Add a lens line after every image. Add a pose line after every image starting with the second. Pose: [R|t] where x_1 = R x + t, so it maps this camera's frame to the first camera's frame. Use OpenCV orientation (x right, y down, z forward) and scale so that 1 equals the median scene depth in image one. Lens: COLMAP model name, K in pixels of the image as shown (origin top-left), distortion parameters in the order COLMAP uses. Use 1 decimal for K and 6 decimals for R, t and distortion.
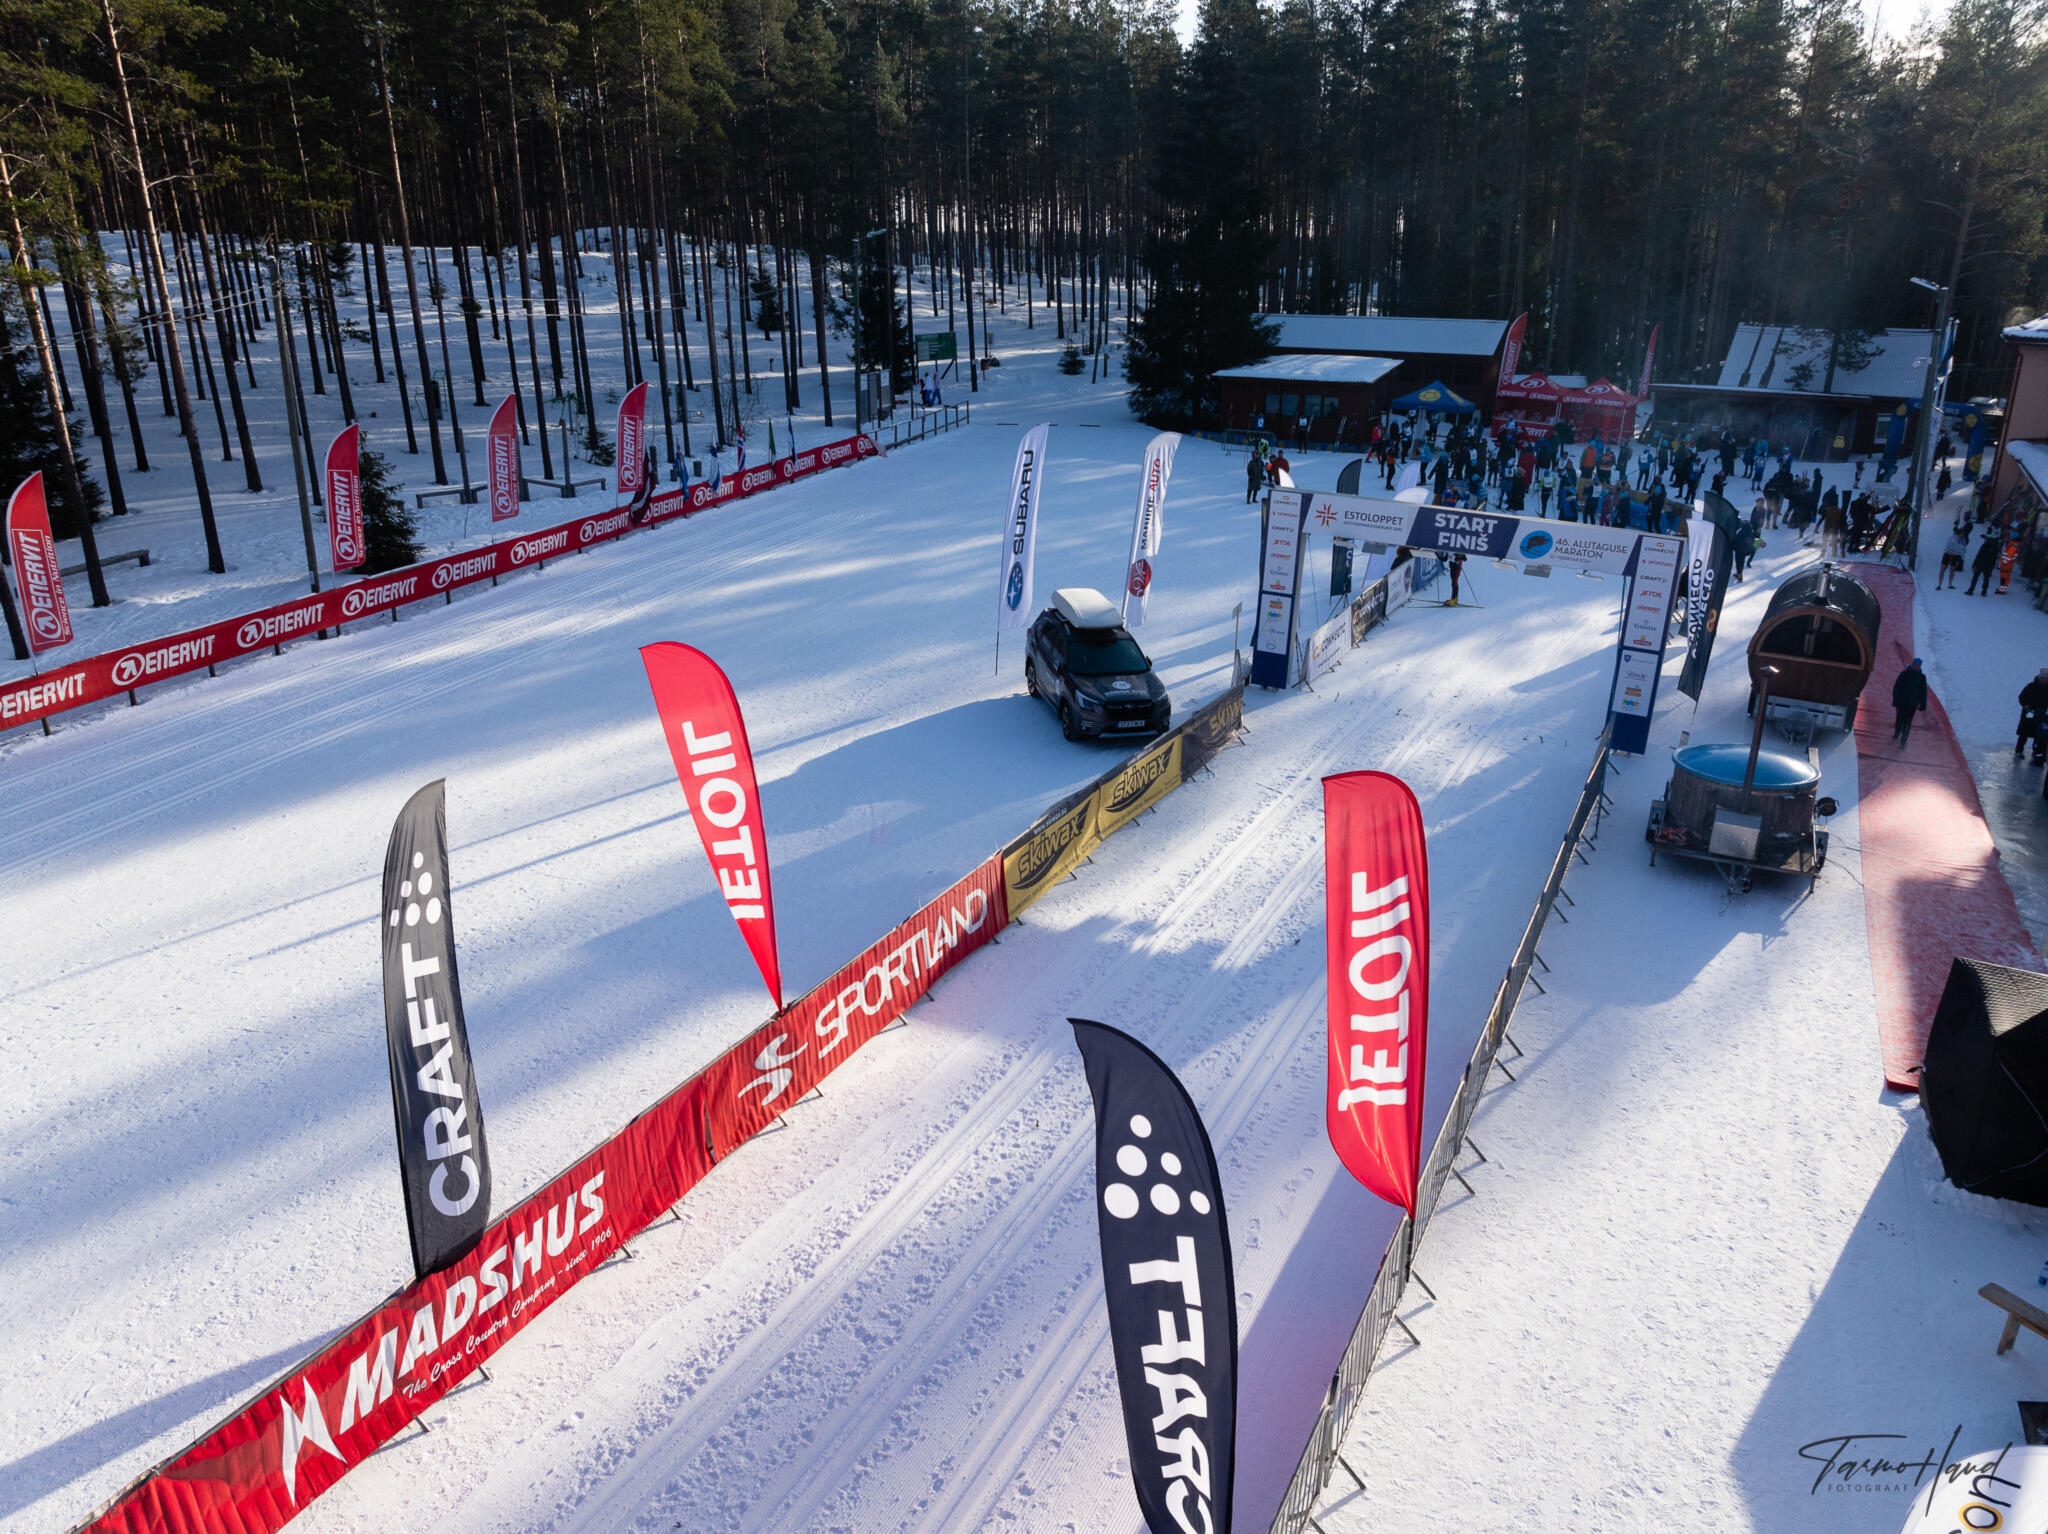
lens RADIAL K [[1480.3, 0, 1024.3], [0, 1480.3, 774.7], [0, 0, 1]] dist [-0.024785, 0.005325]
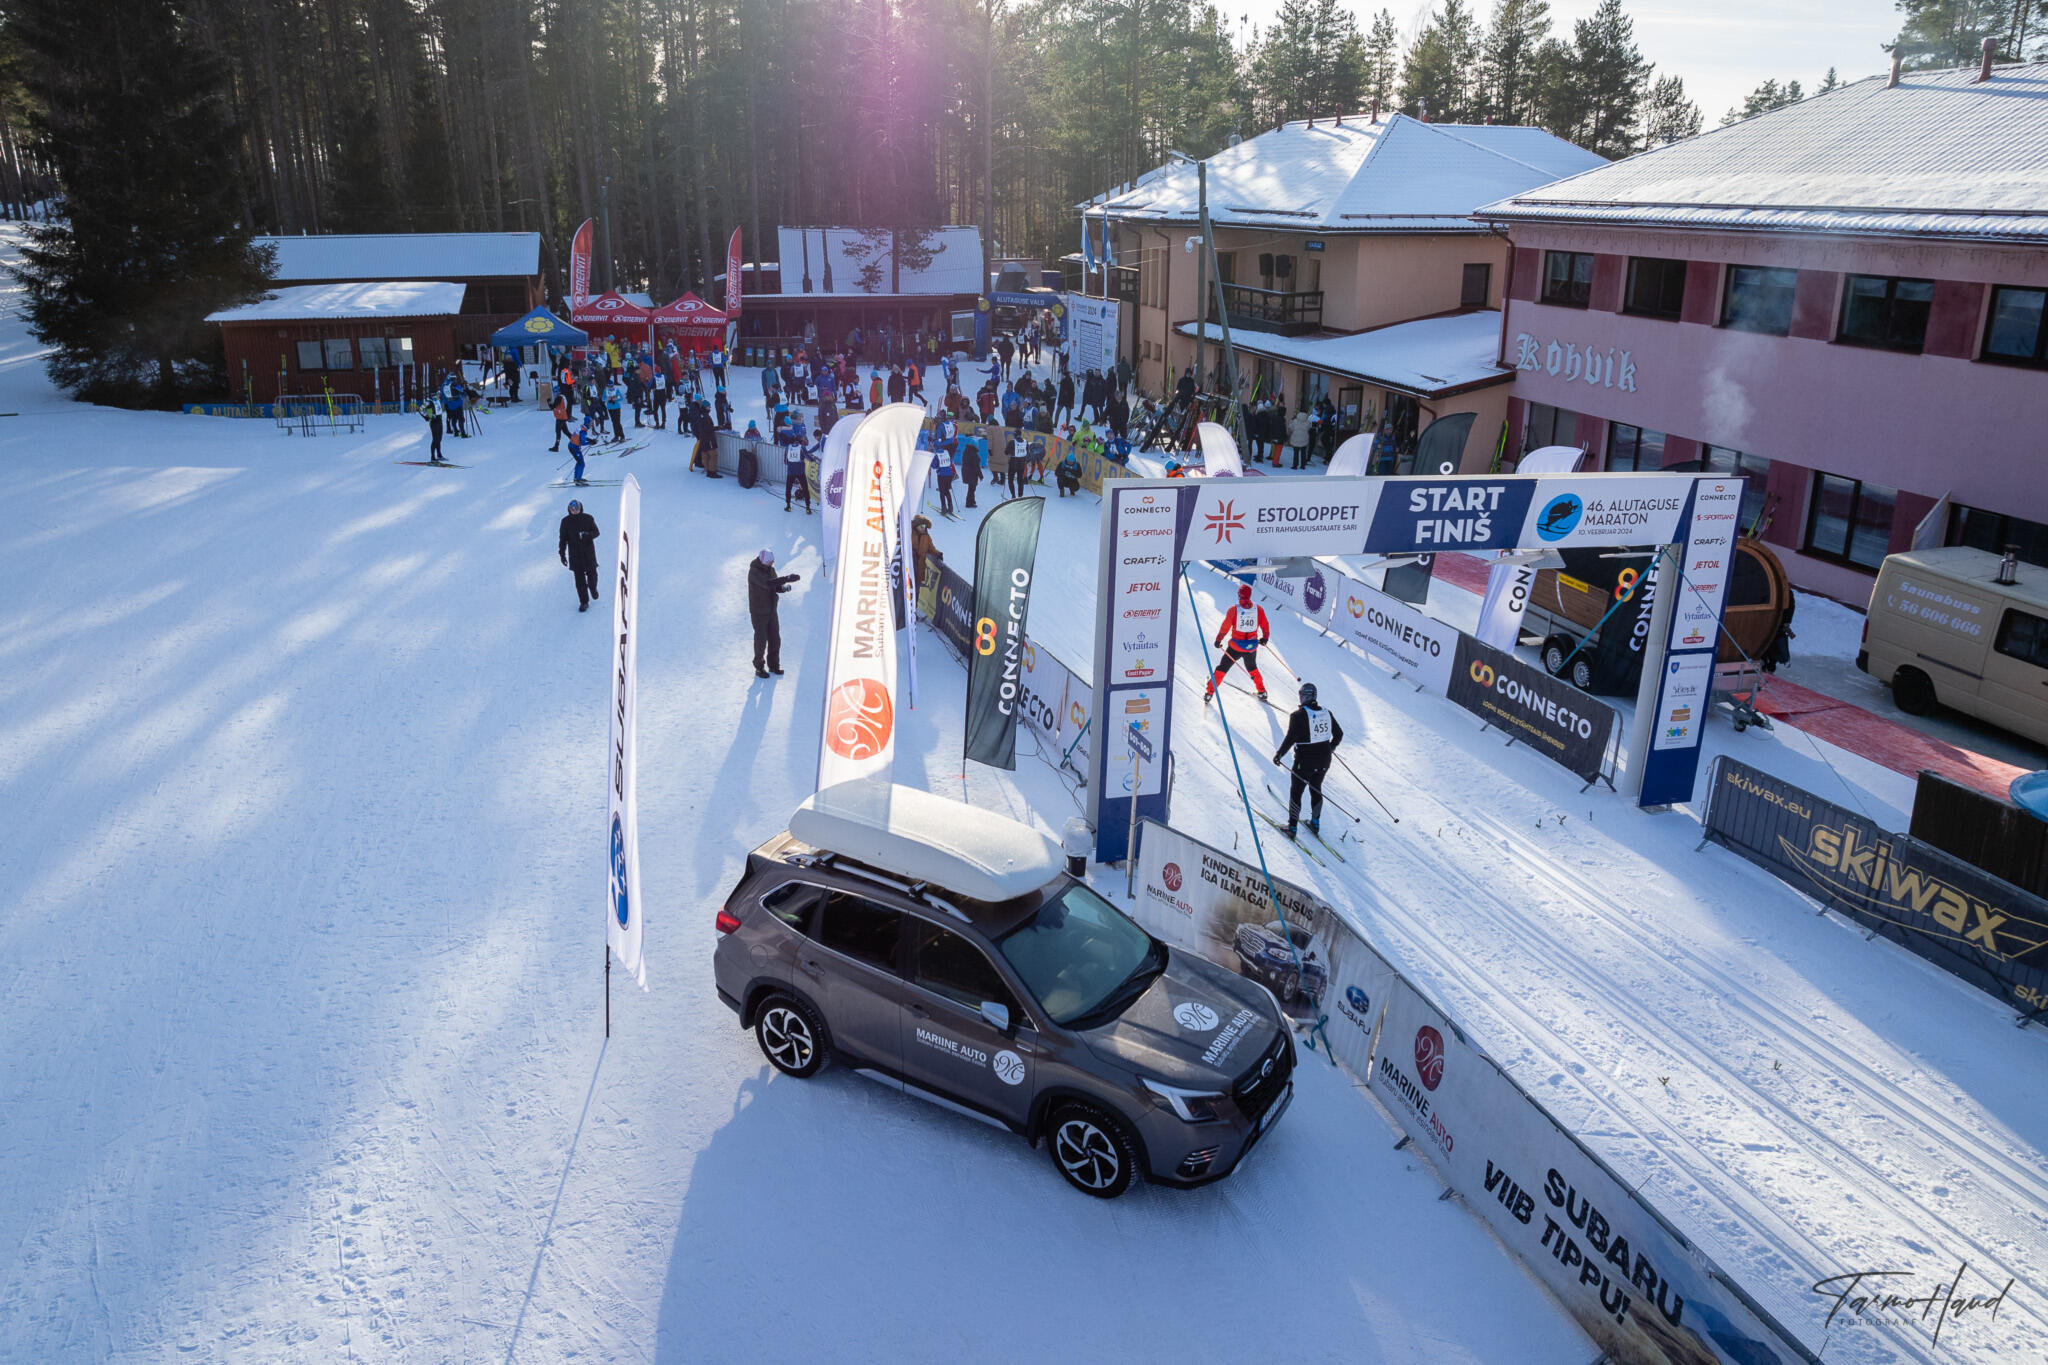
lens RADIAL K [[1461.4, 0, 1017.0], [0, 1461.4, 622.7], [0, 0, 1]] dist [-0.019645, 0.002003]
pose [[0.708636, -0.204876, 0.675175, -0.086819], [0.239923, 0.969862, 0.042483, -0.077799], [-0.663530, 0.131885, 0.736434, 0.290580]]
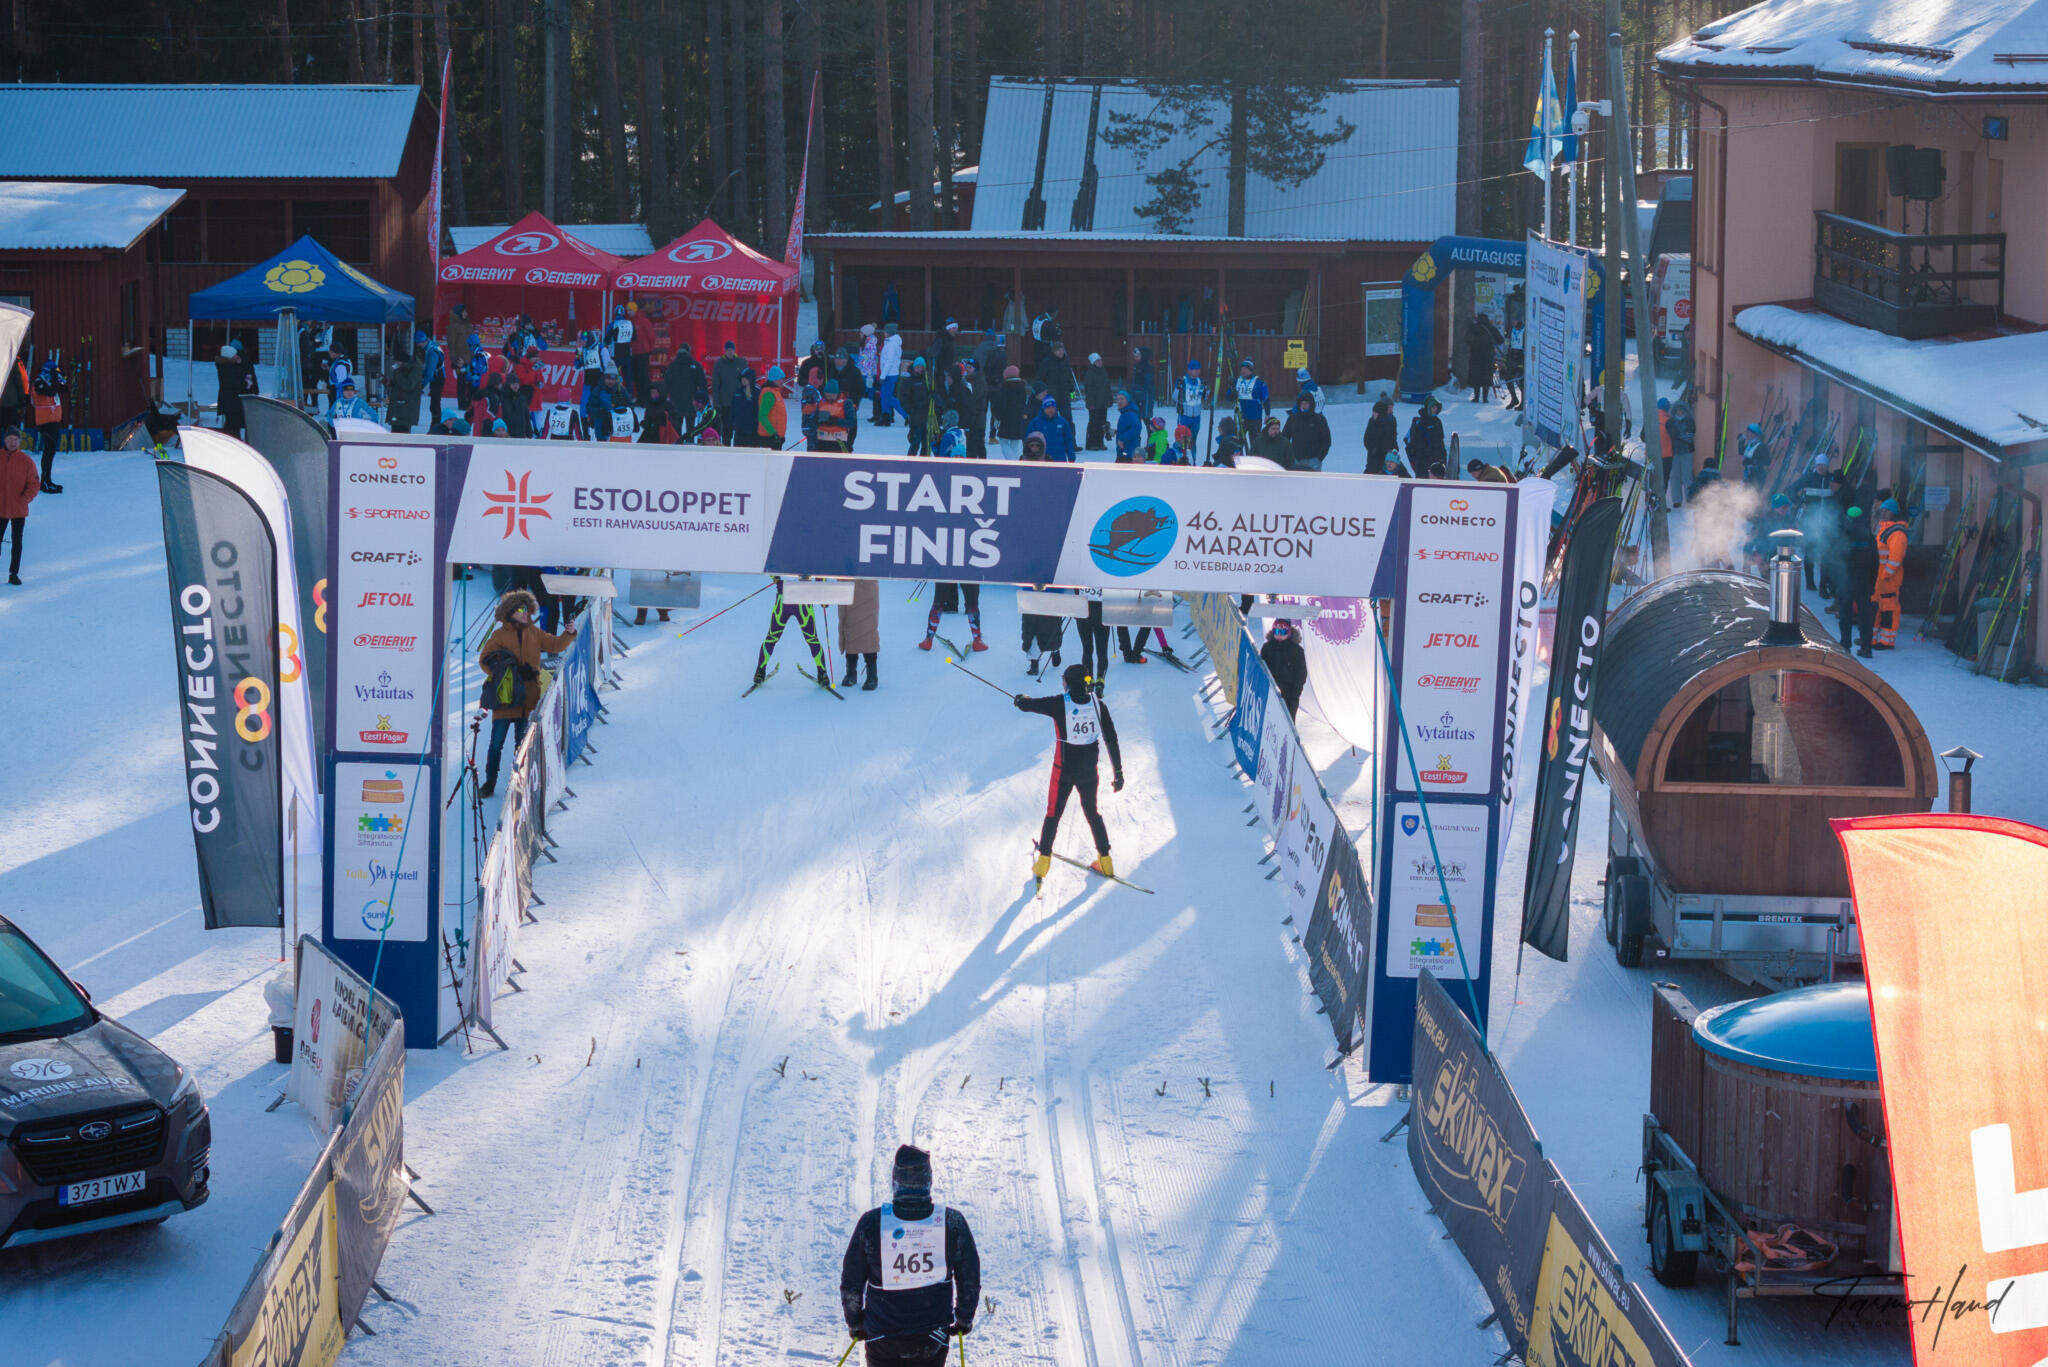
lens RADIAL K [[4355.7, 0, 1030.8], [0, 4355.7, 677.2], [0, 0, 1]] dist [-0.085938, 0.000000]
pose [[0.873015, -0.078711, 0.481300, -0.072618], [0.164985, 0.976368, -0.139588, 0.007607], [-0.458939, 0.201270, 0.865370, 0.046625]]
